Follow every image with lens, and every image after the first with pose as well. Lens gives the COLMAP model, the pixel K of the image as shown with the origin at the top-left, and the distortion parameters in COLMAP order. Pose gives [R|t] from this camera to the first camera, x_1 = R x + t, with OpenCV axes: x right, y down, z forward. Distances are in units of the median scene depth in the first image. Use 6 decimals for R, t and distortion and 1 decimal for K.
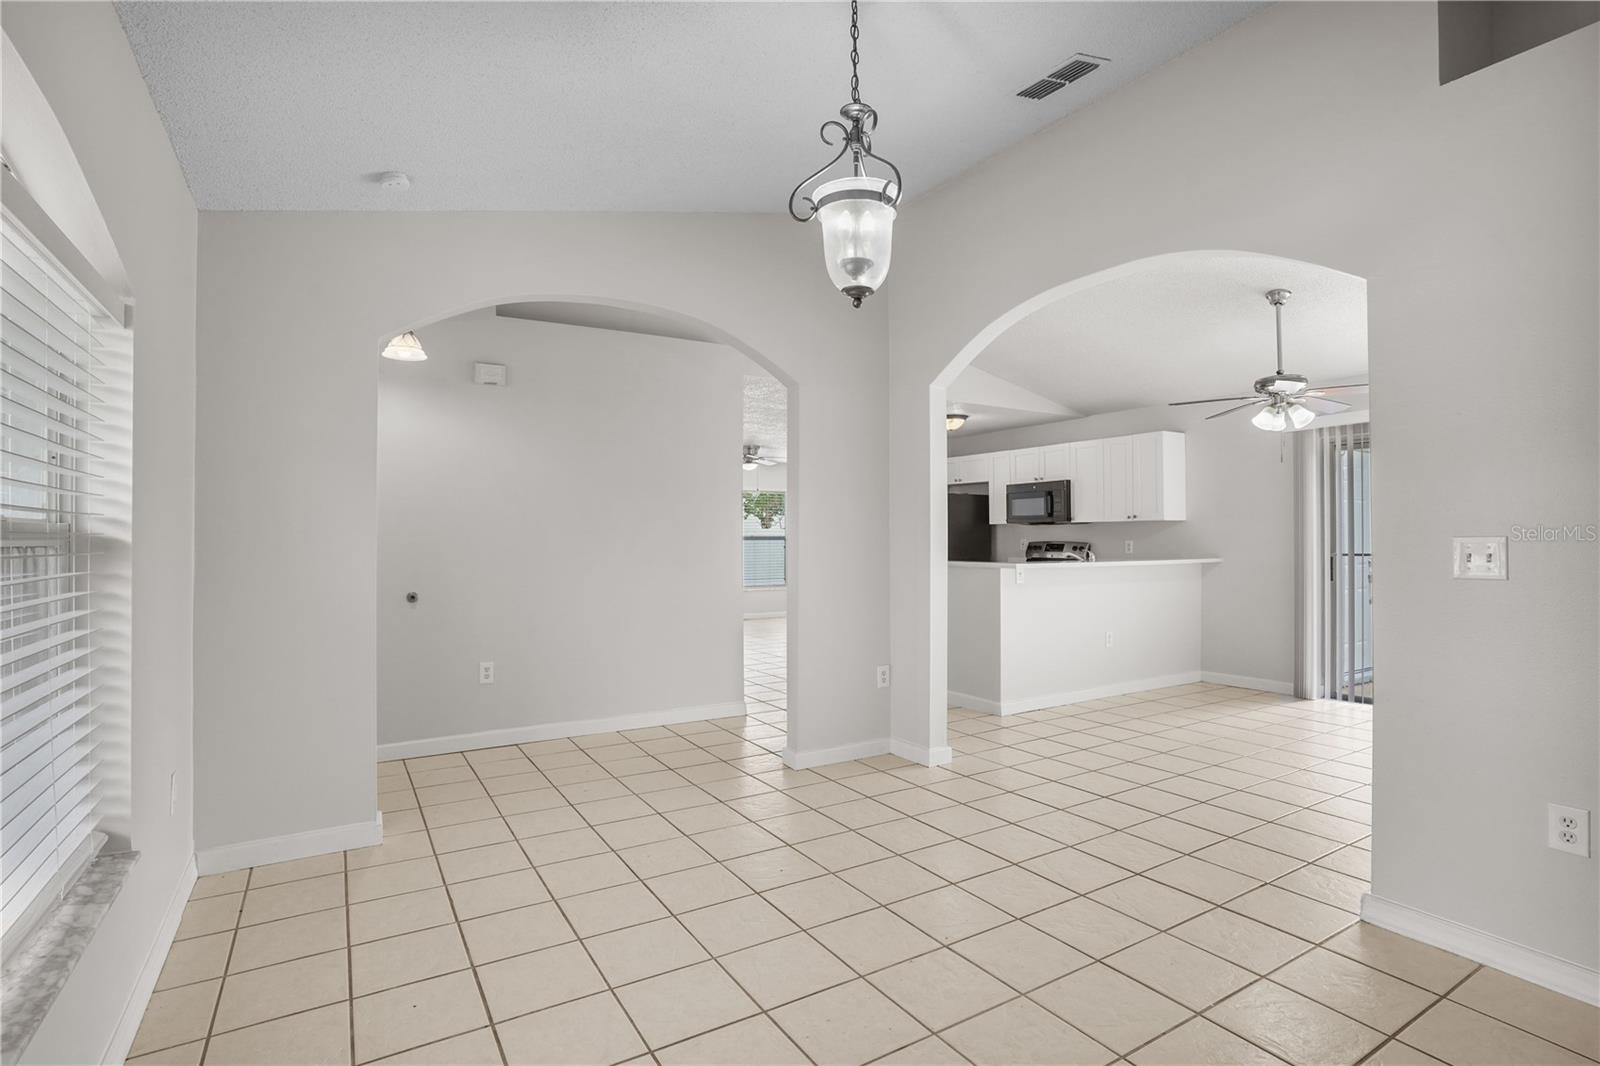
lens RADIAL K [[782.7, 0, 826.5], [0, 782.7, 539.4], [0, 0, 1]] dist [-0.047300, 0.008105]
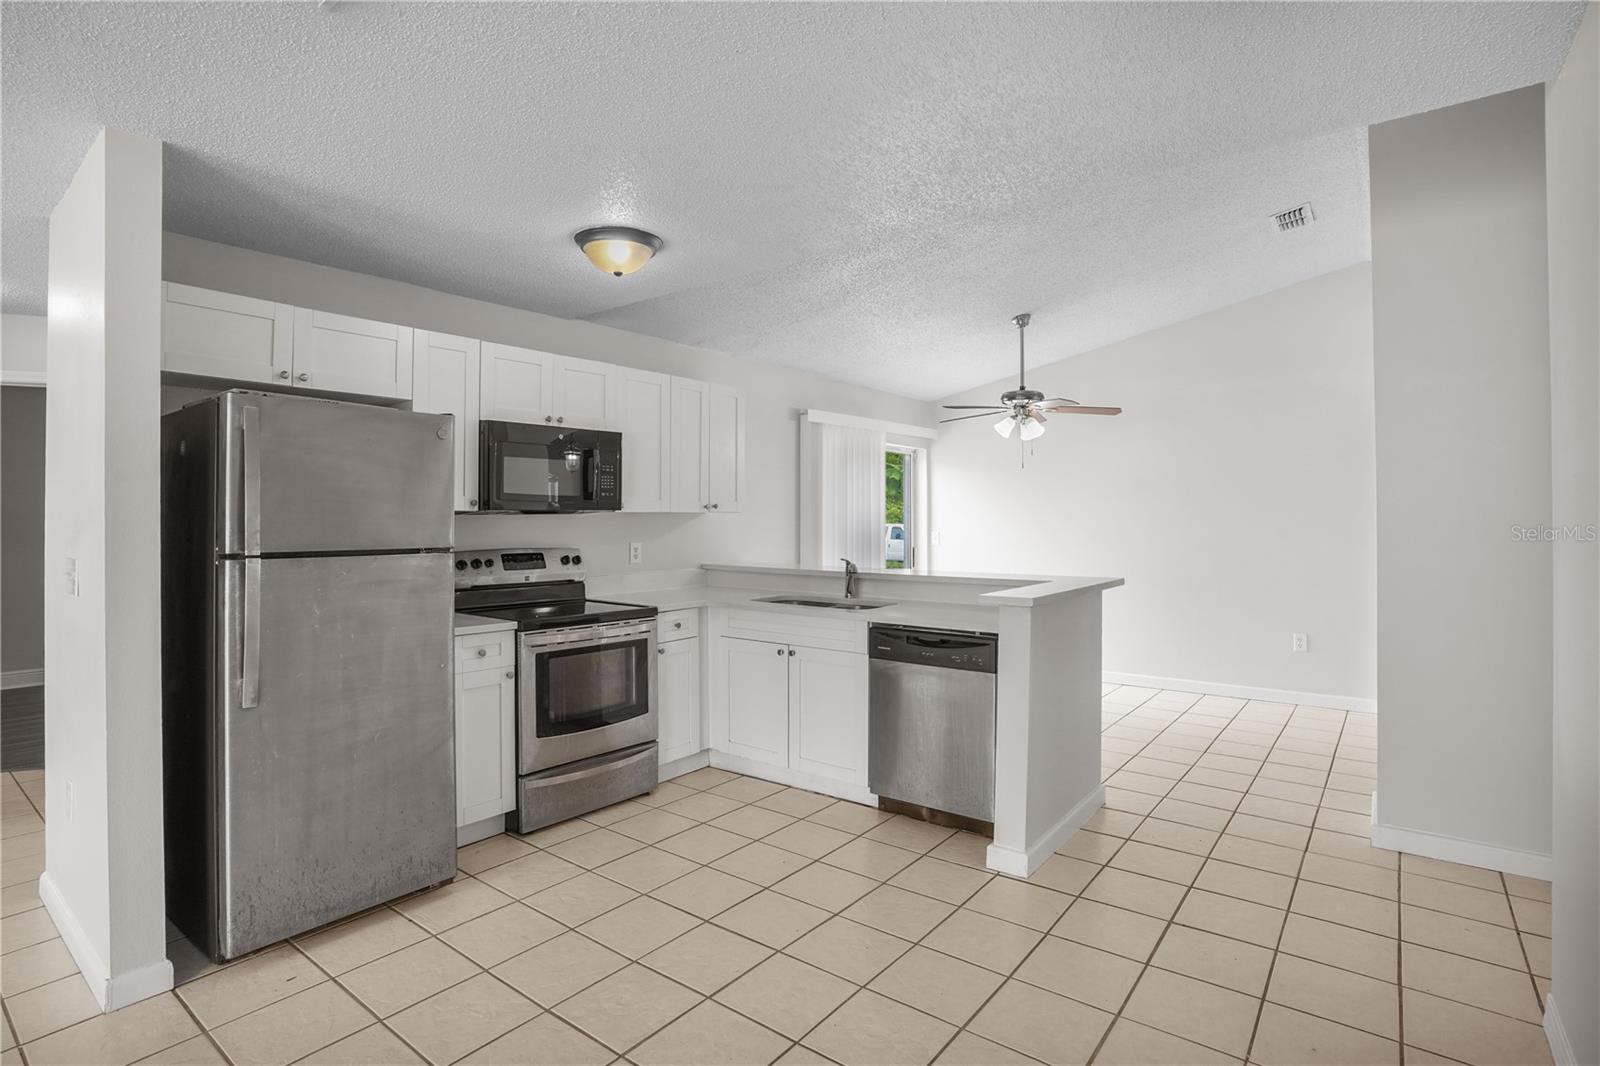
lens RADIAL K [[782.7, 0, 786.6], [0, 782.7, 508.9], [0, 0, 1]] dist [-0.047300, 0.008105]
pose [[-0.296302, 0.019922, 0.954887, -0.225869], [0.012332, 0.999779, -0.017032, -0.012552], [-0.955015, 0.006729, -0.296482, 1.010027]]
